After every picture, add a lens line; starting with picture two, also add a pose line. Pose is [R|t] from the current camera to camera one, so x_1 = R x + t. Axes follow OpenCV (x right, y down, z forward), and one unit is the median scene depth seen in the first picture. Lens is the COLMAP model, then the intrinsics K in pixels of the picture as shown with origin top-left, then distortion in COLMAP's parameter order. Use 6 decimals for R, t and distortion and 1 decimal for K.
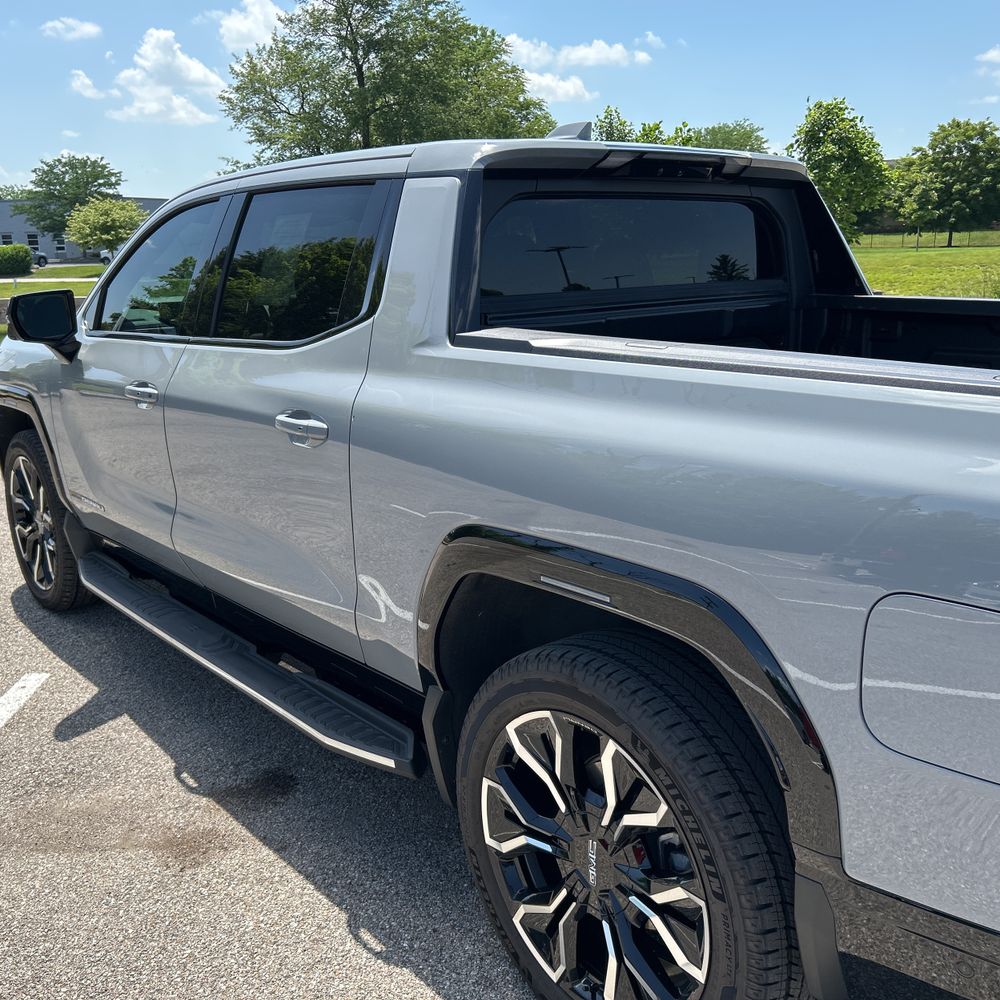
lens RADIAL K [[1017.8, 0, 493.6], [0, 1017.8, 489.9], [0, 0, 1]] dist [0.012517, 0.000000]
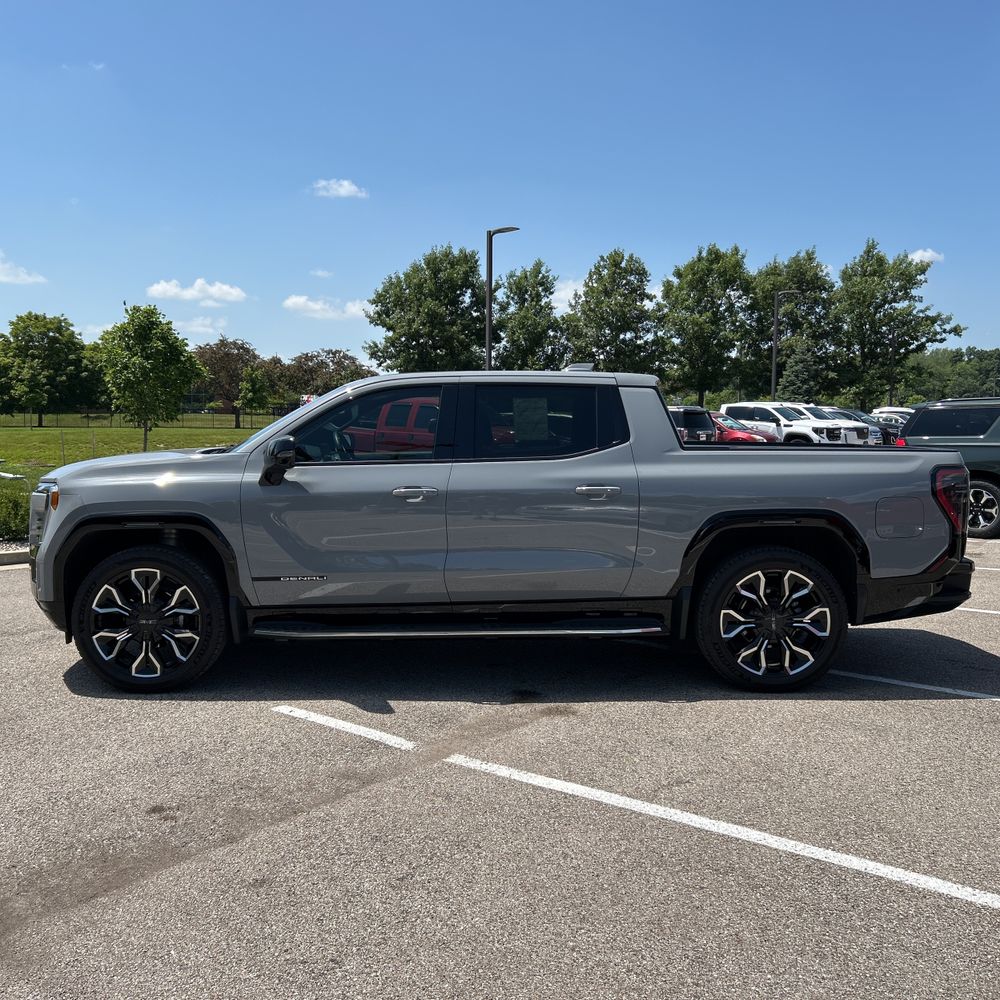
lens RADIAL K [[1017.8, 0, 488.6], [0, 1017.8, 483.0], [0, 0, 1]] dist [0.012517, 0.000000]
pose [[0.635985, -0.025908, 0.771267, -2.143263], [0.163730, 0.981212, -0.102051, 0.113142], [-0.754132, 0.191183, 0.628278, -0.235740]]
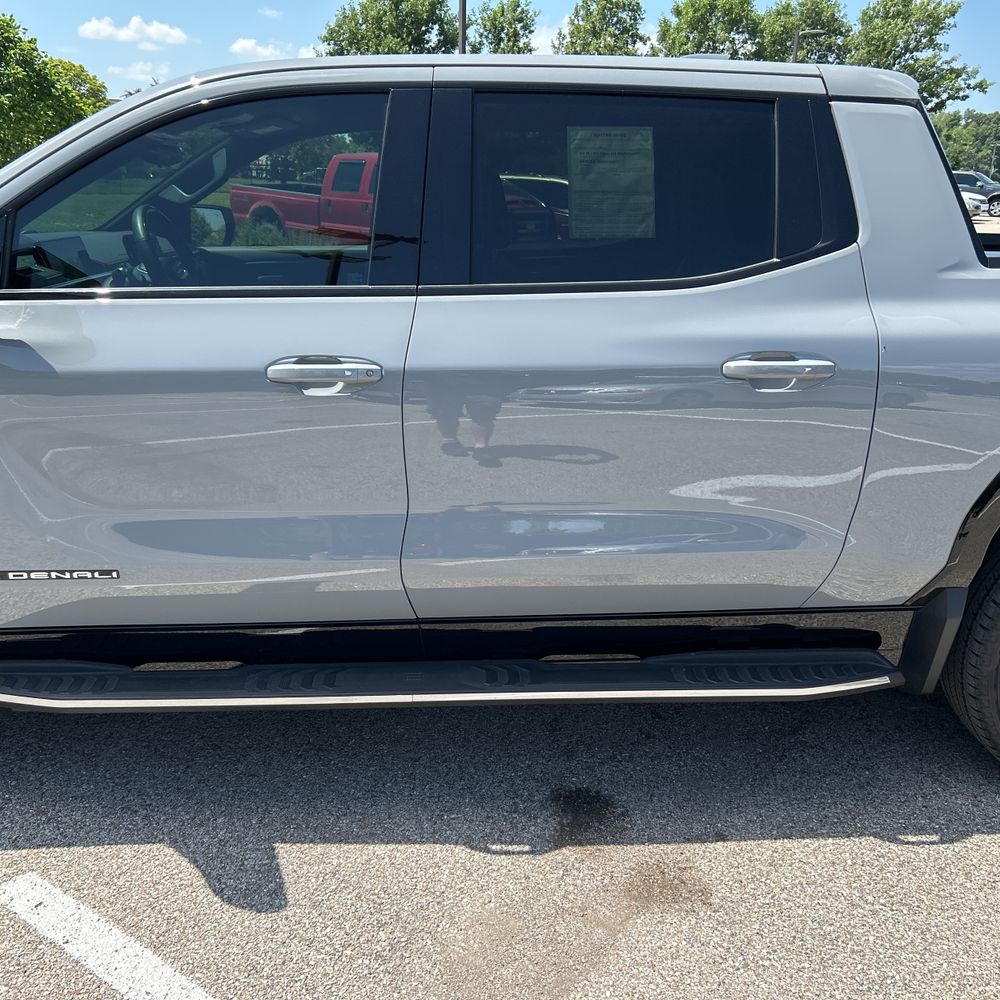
lens RADIAL K [[1017.8, 0, 497.9], [0, 1017.8, 509.5], [0, 0, 1]] dist [0.012517, 0.000000]
pose [[0.604986, -0.213080, 0.767195, -1.106768], [0.158251, 0.976483, 0.146416, -0.117274], [-0.780351, 0.032830, 0.624479, 0.651759]]
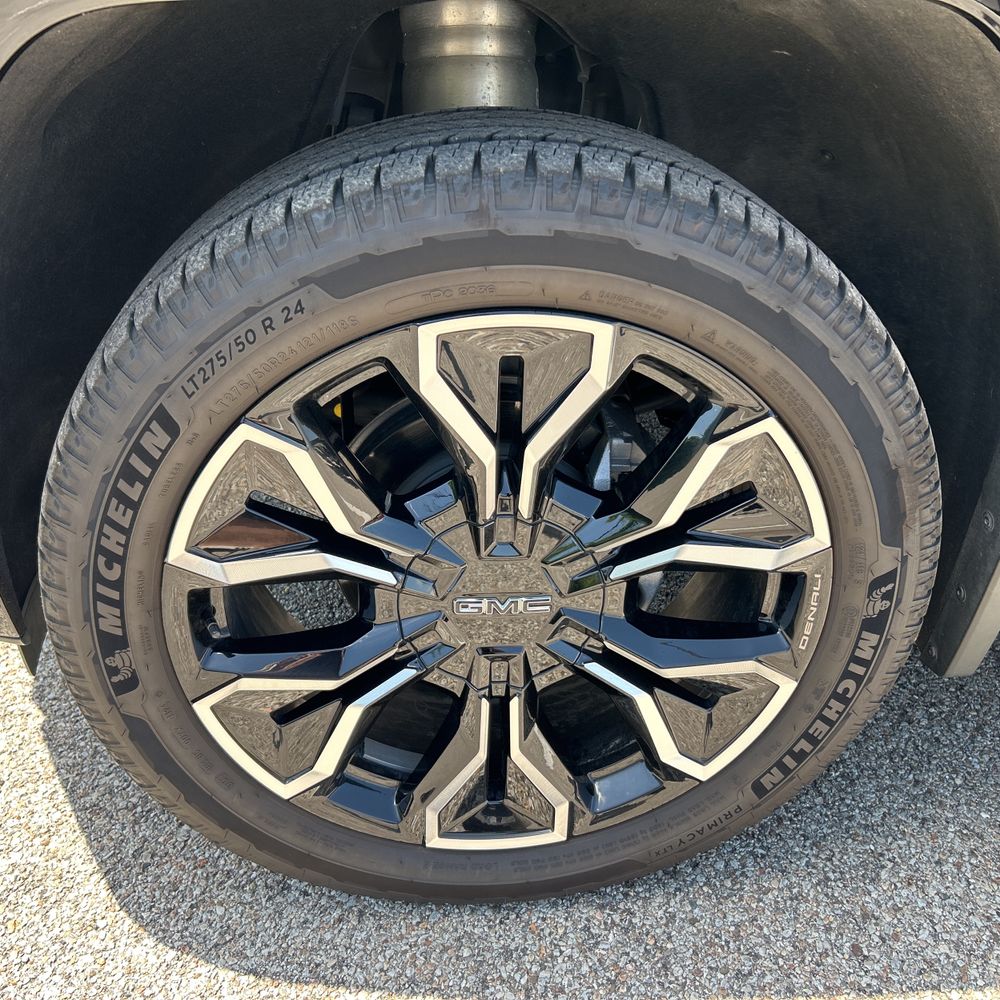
lens RADIAL K [[1017.8, 0, 499.1], [0, 1017.8, 500.5], [0, 0, 1]] dist [0.012517, 0.000000]
pose [[0.599766, -0.392317, 0.697401, -1.105661], [0.161771, 0.913012, 0.374484, -0.128379], [-0.783652, -0.111784, 0.611059, 1.650379]]
